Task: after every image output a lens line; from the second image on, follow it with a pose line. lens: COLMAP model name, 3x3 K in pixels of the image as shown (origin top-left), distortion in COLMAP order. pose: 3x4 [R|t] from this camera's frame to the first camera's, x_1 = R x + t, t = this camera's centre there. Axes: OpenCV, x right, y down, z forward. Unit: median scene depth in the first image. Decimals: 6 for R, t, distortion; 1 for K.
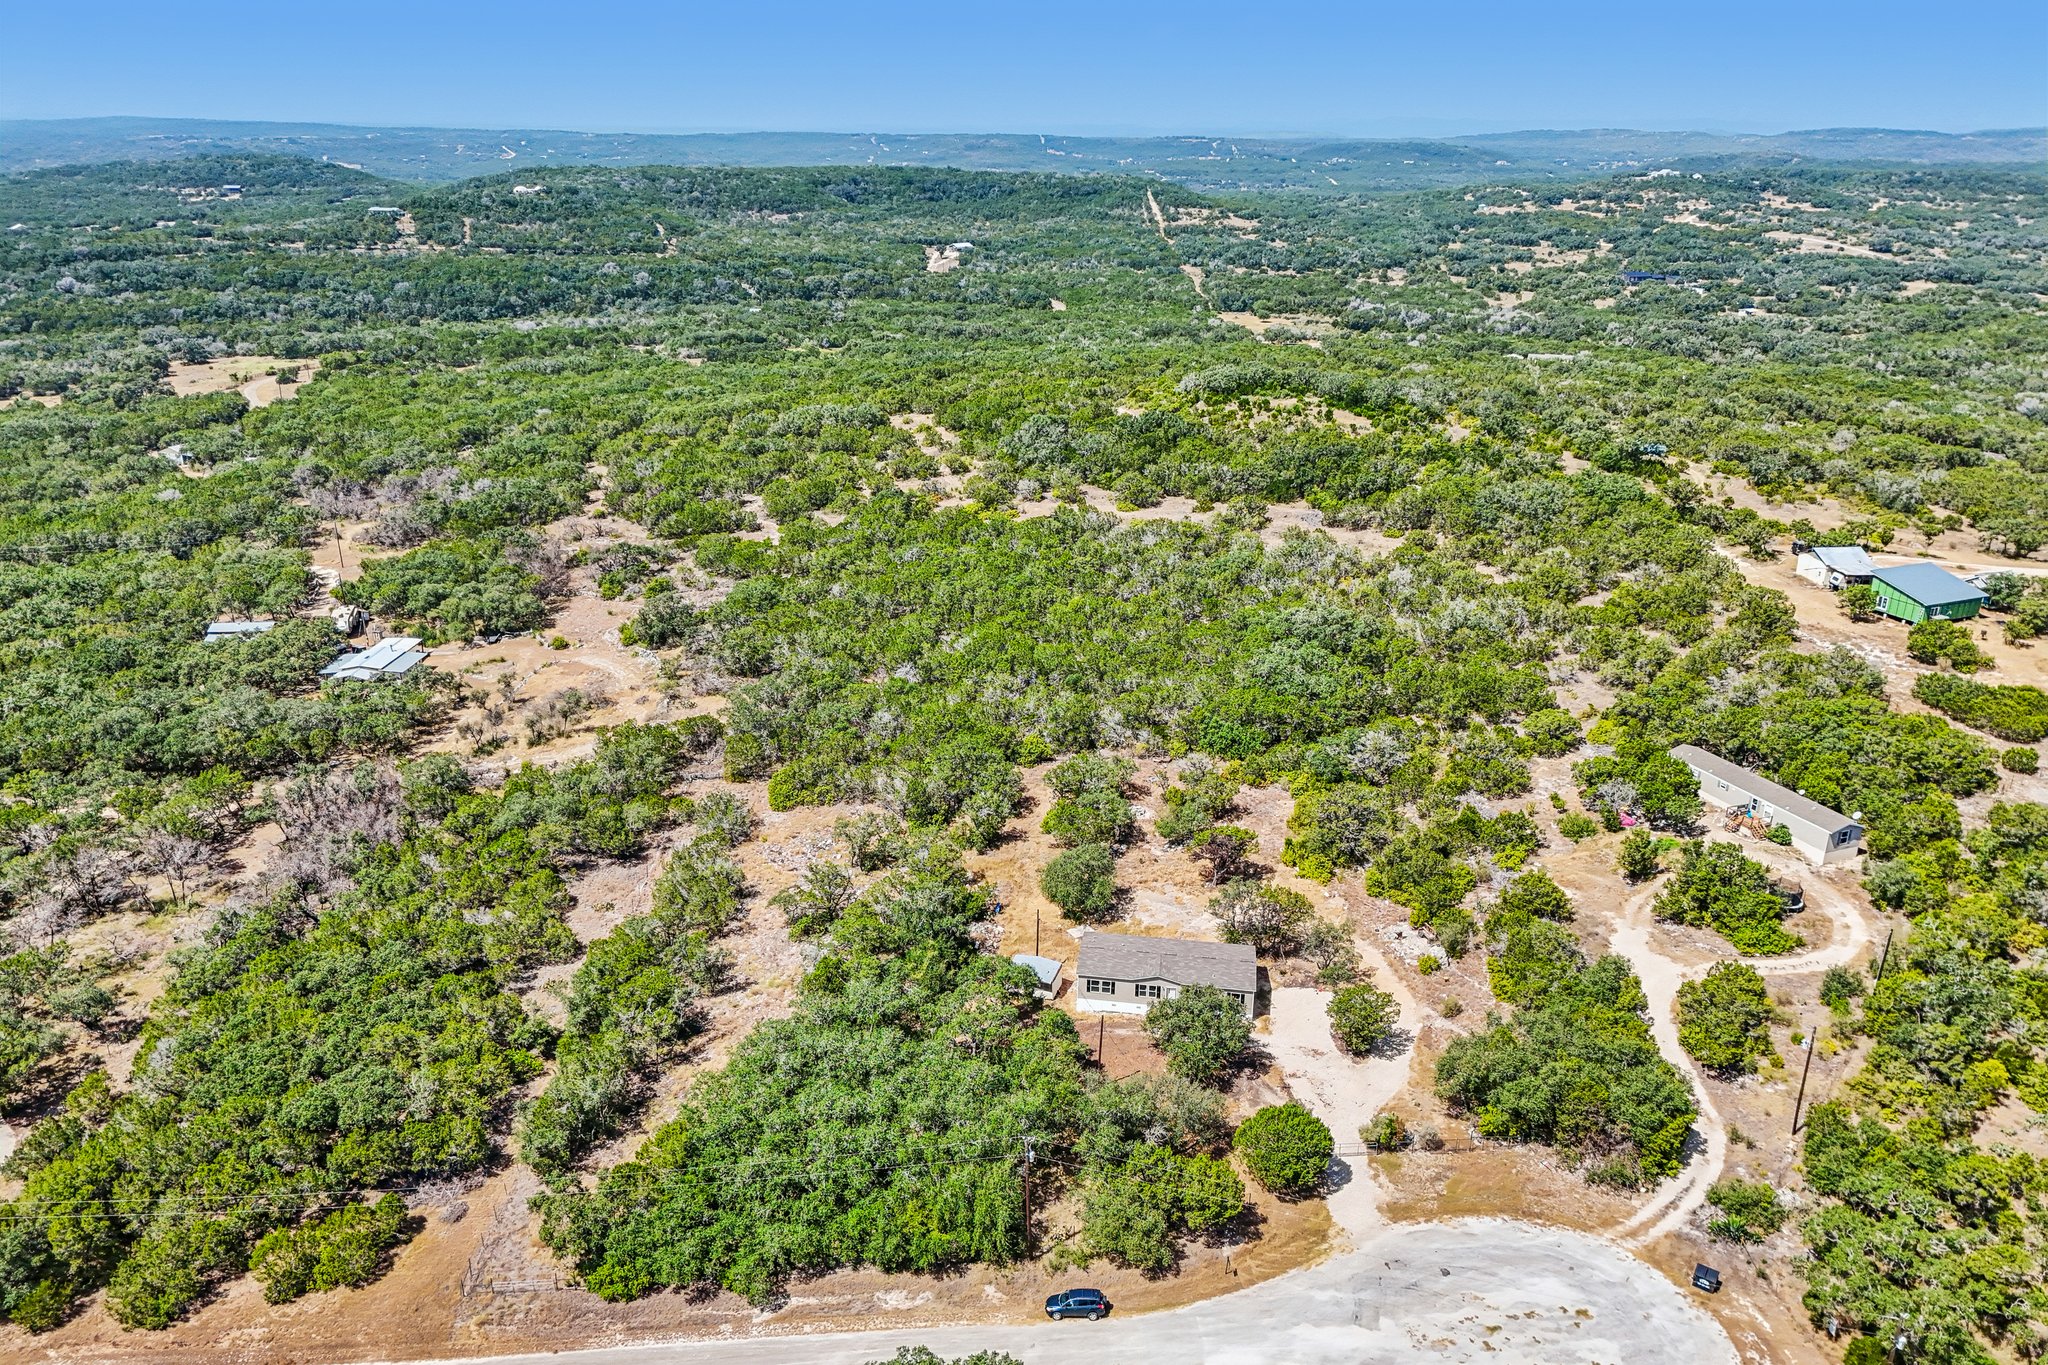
lens RADIAL K [[1509.9, 0, 1003.8], [0, 1509.9, 687.7], [0, 0, 1]] dist [0.073049, -0.076869]
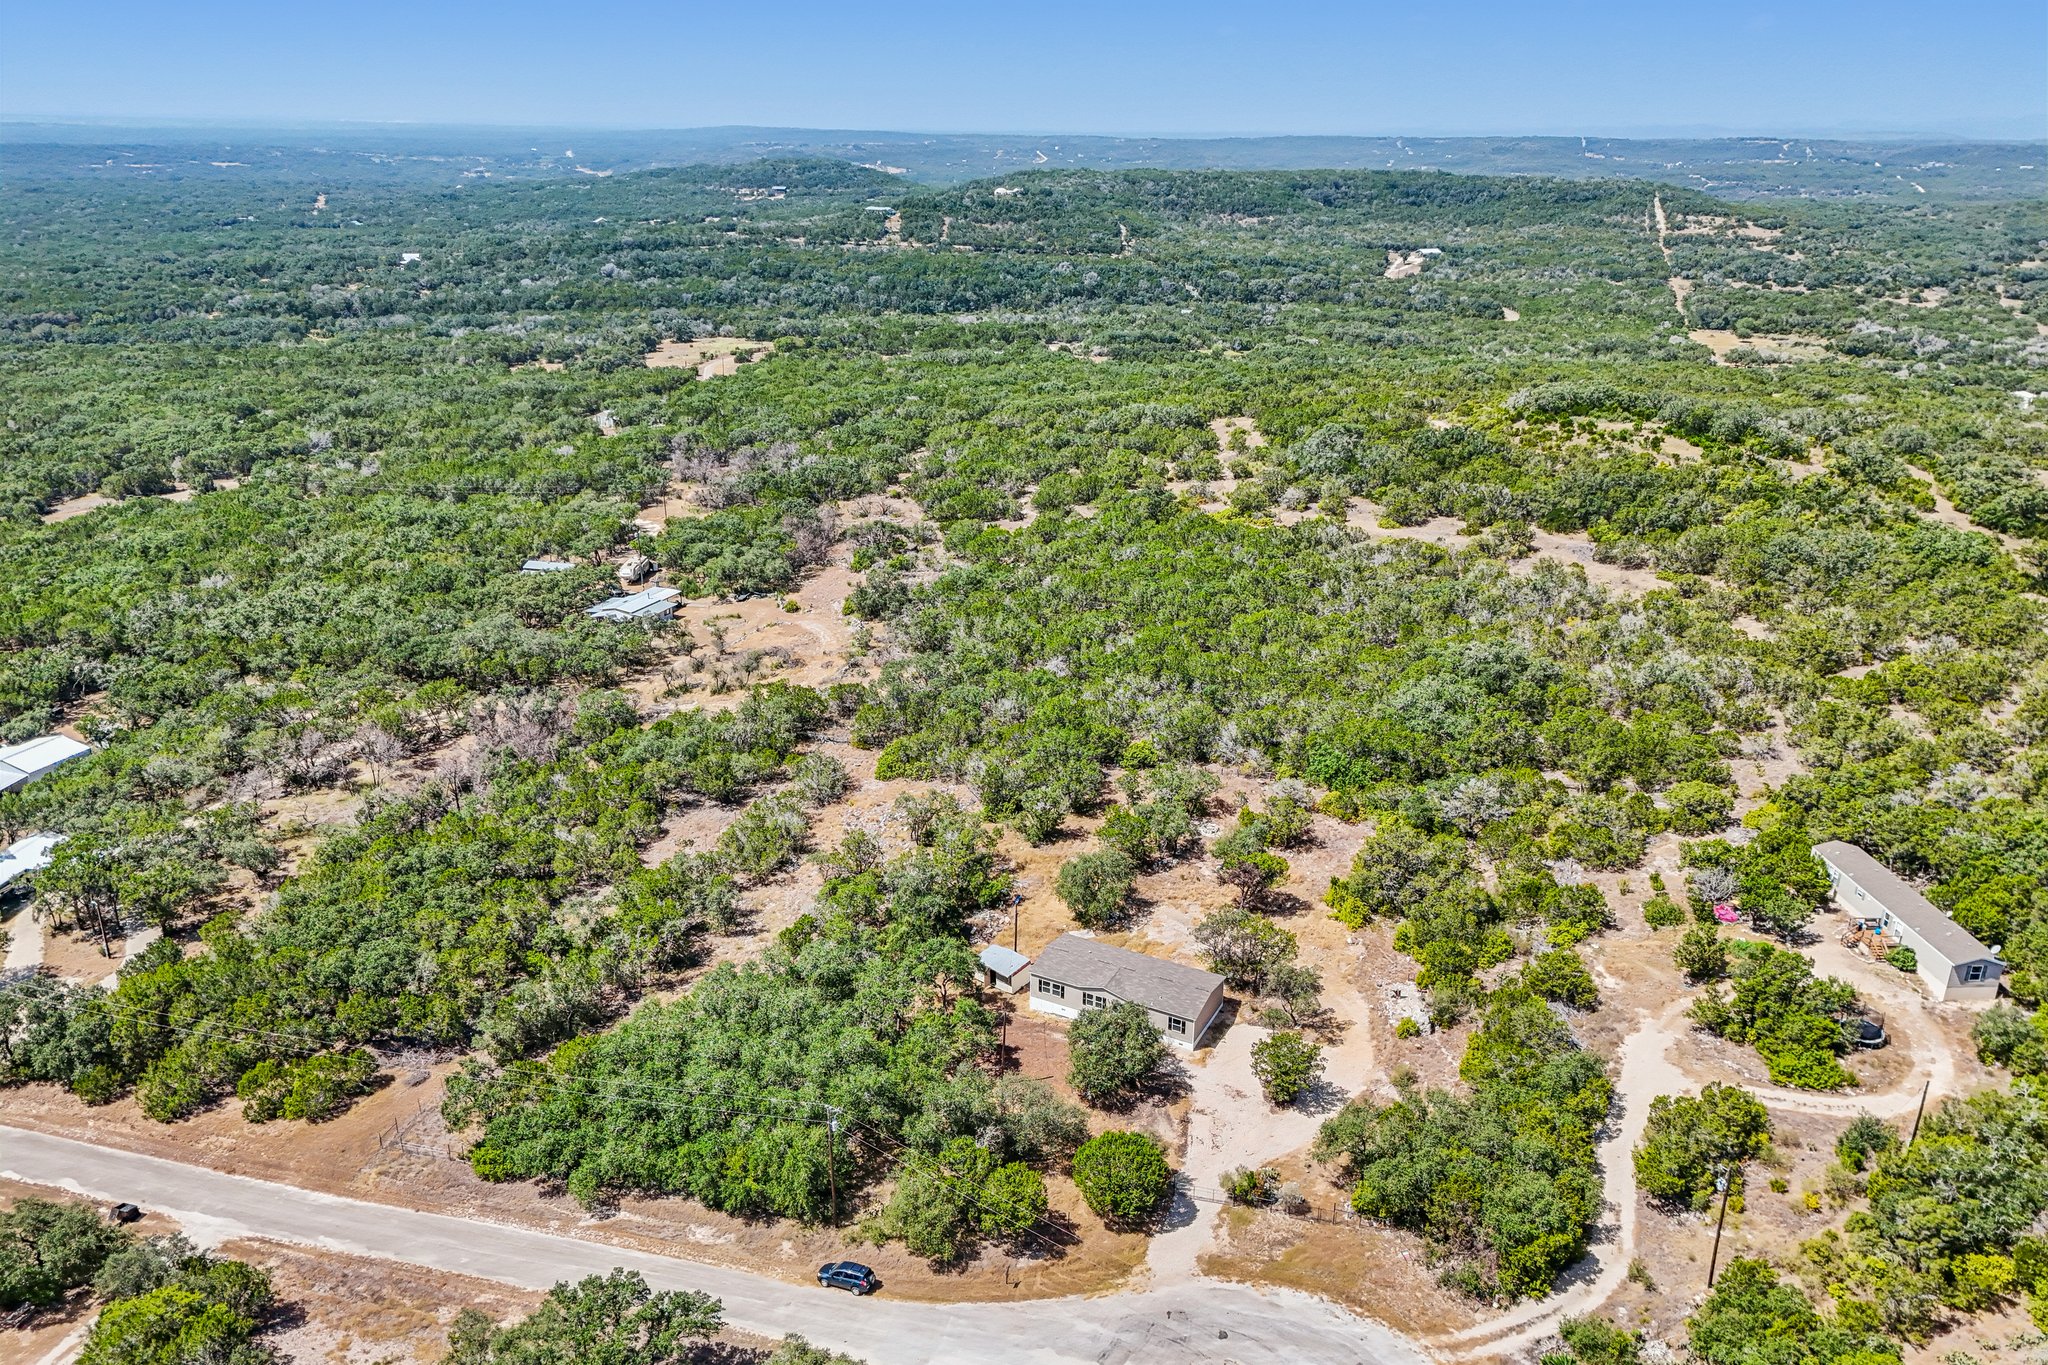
lens RADIAL K [[1509.9, 0, 1036.6], [0, 1509.9, 689.6], [0, 0, 1]] dist [0.073049, -0.076869]
pose [[0.944608, 0.113219, -0.308053, 0.255156], [-0.113775, 0.993374, 0.016218, -0.009374], [0.307848, 0.019729, 0.951231, 0.036338]]
